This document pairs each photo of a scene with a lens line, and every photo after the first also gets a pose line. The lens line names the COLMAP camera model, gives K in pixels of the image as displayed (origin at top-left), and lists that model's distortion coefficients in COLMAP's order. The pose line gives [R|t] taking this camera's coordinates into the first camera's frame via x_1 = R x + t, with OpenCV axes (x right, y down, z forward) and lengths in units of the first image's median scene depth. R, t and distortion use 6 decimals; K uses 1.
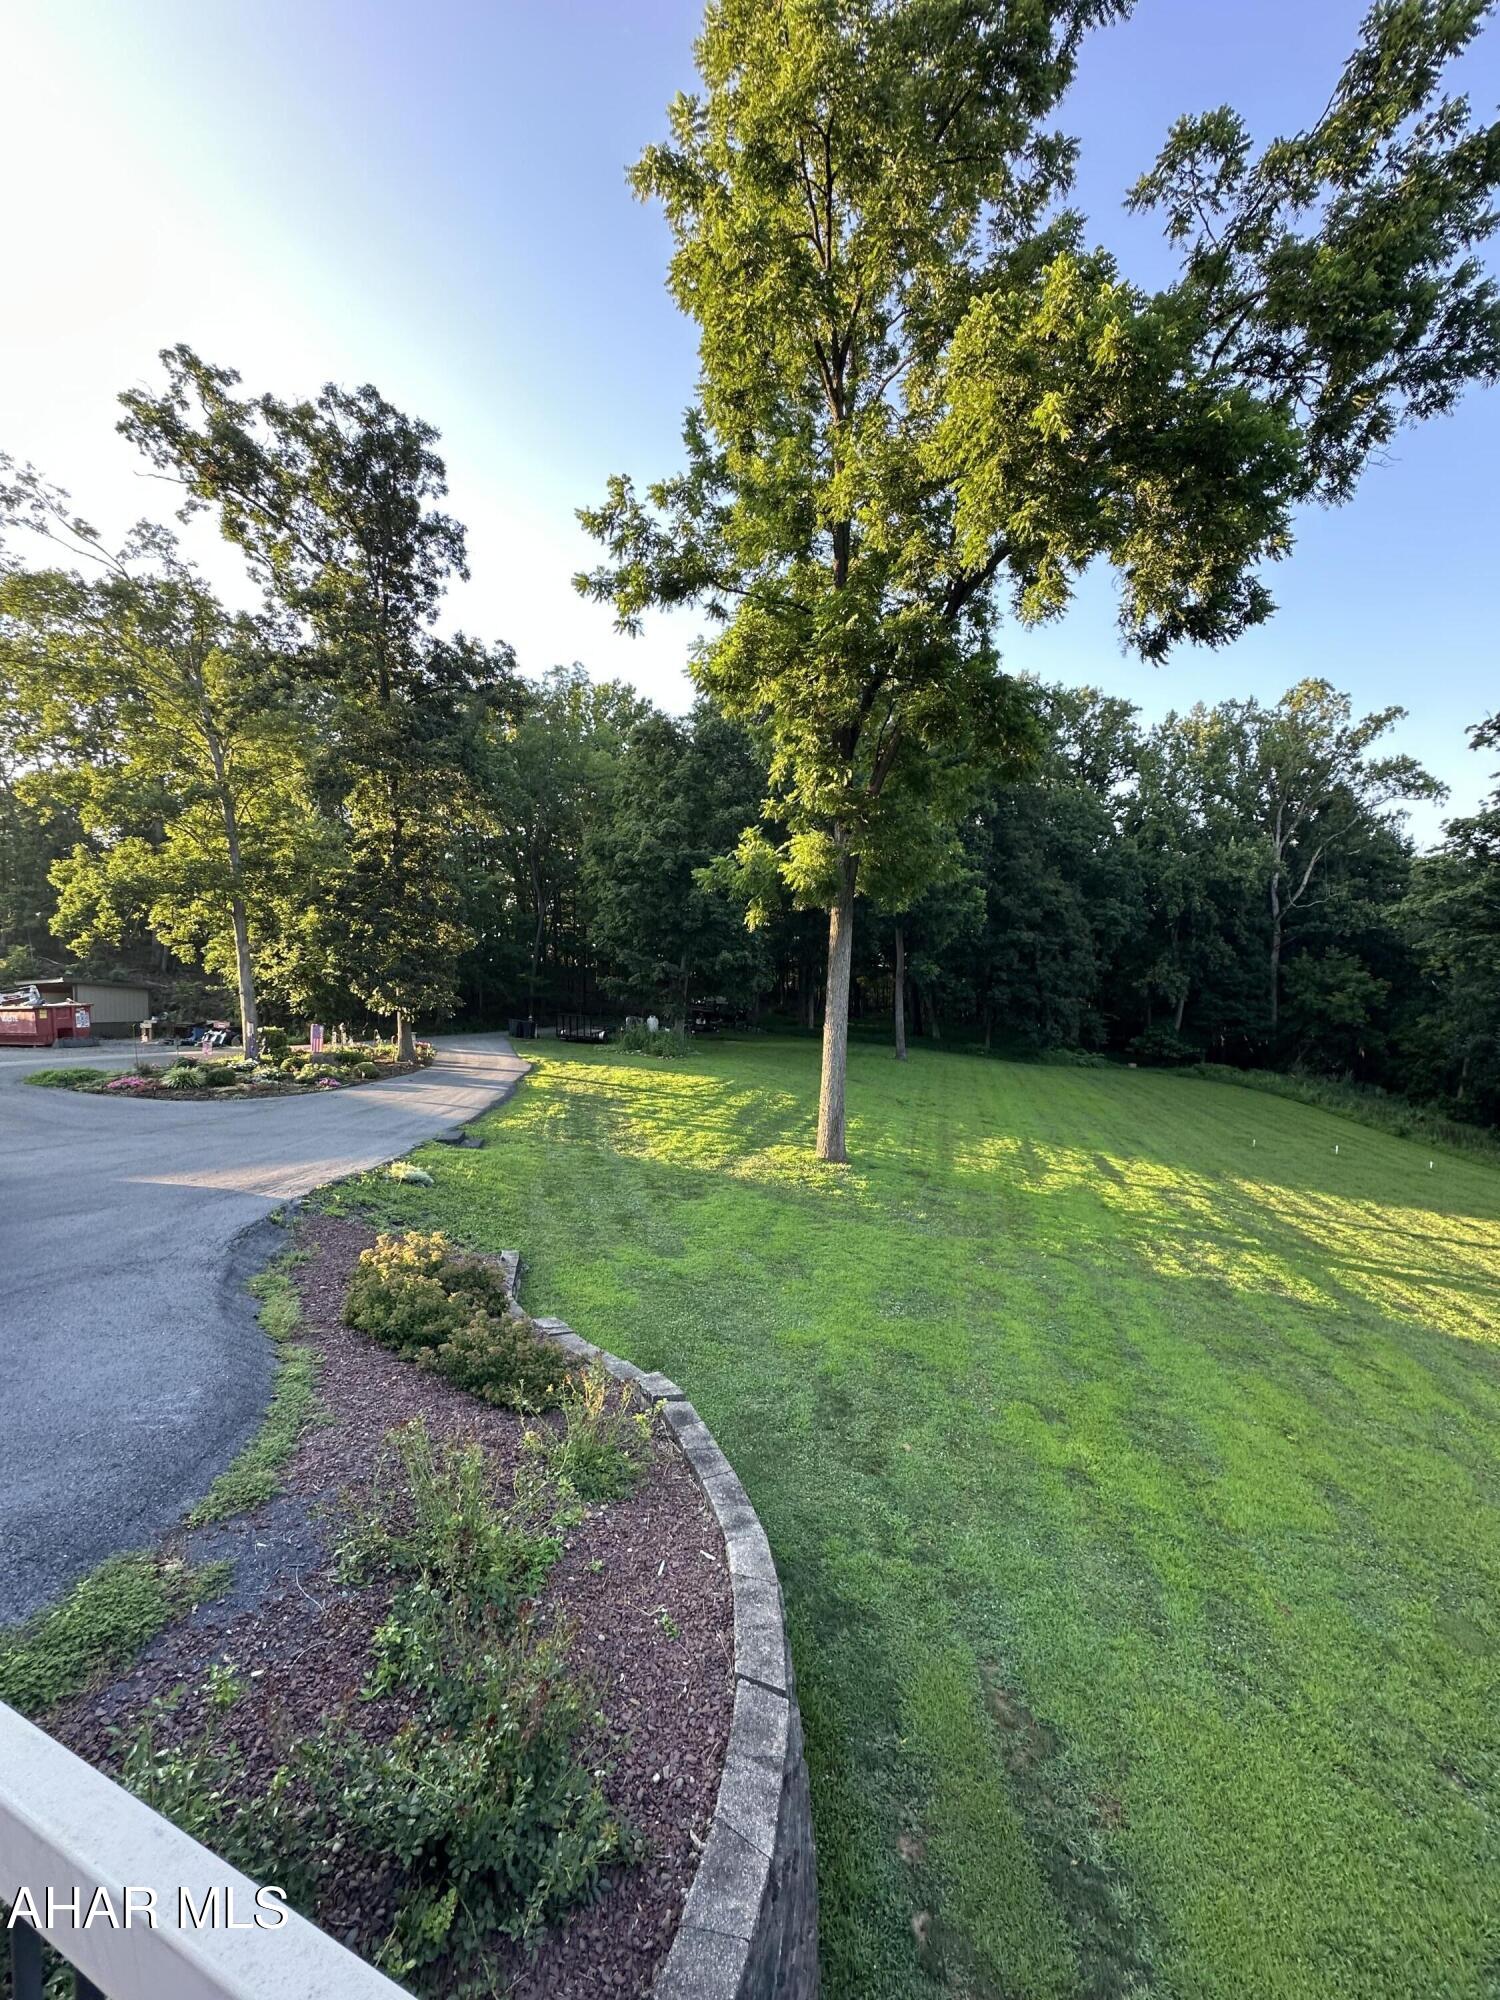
lens RADIAL K [[794.6, 0, 751.5], [0, 794.6, 1002.7], [0, 0, 1]] dist [-0.003254, 0.000508]
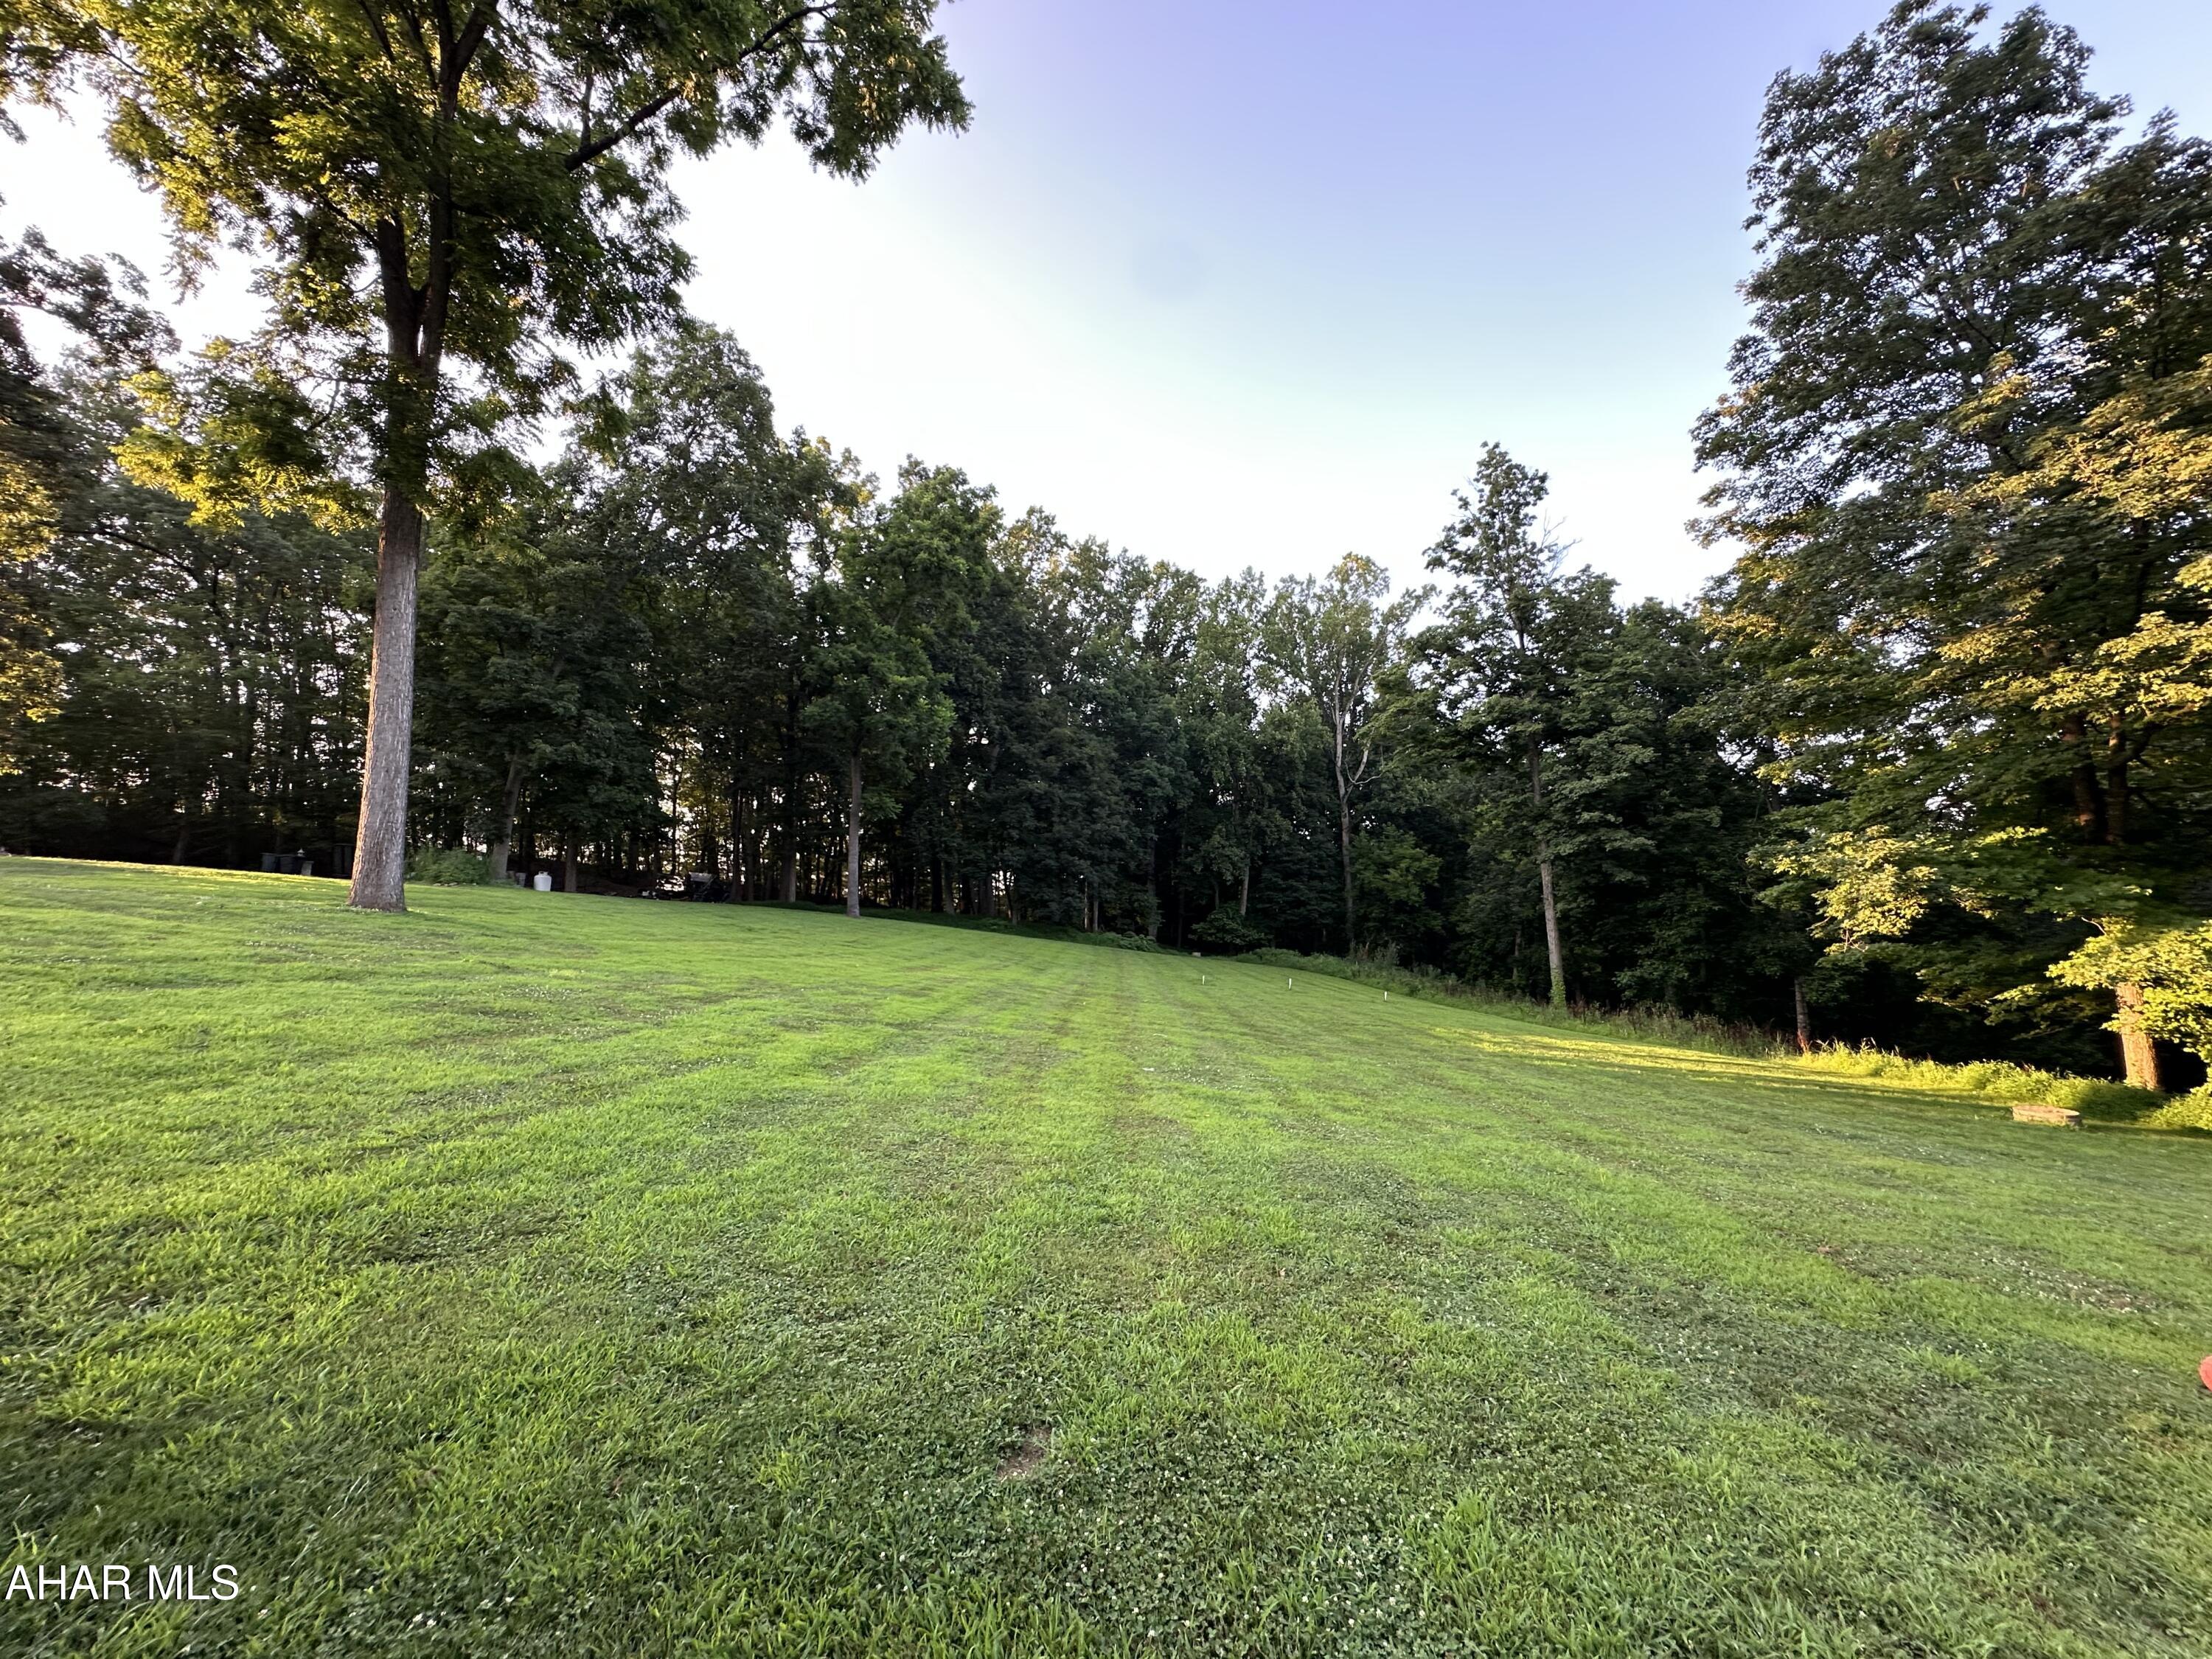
lens RADIAL K [[878.9, 0, 1101.6], [0, 878.9, 832.2], [0, 0, 1]] dist [-0.003254, 0.000508]
pose [[0.976217, 0.017433, 0.216095, 0.174547], [0.010427, 0.991833, -0.127119, 0.072662], [-0.216546, 0.126349, 0.968062, 0.057489]]
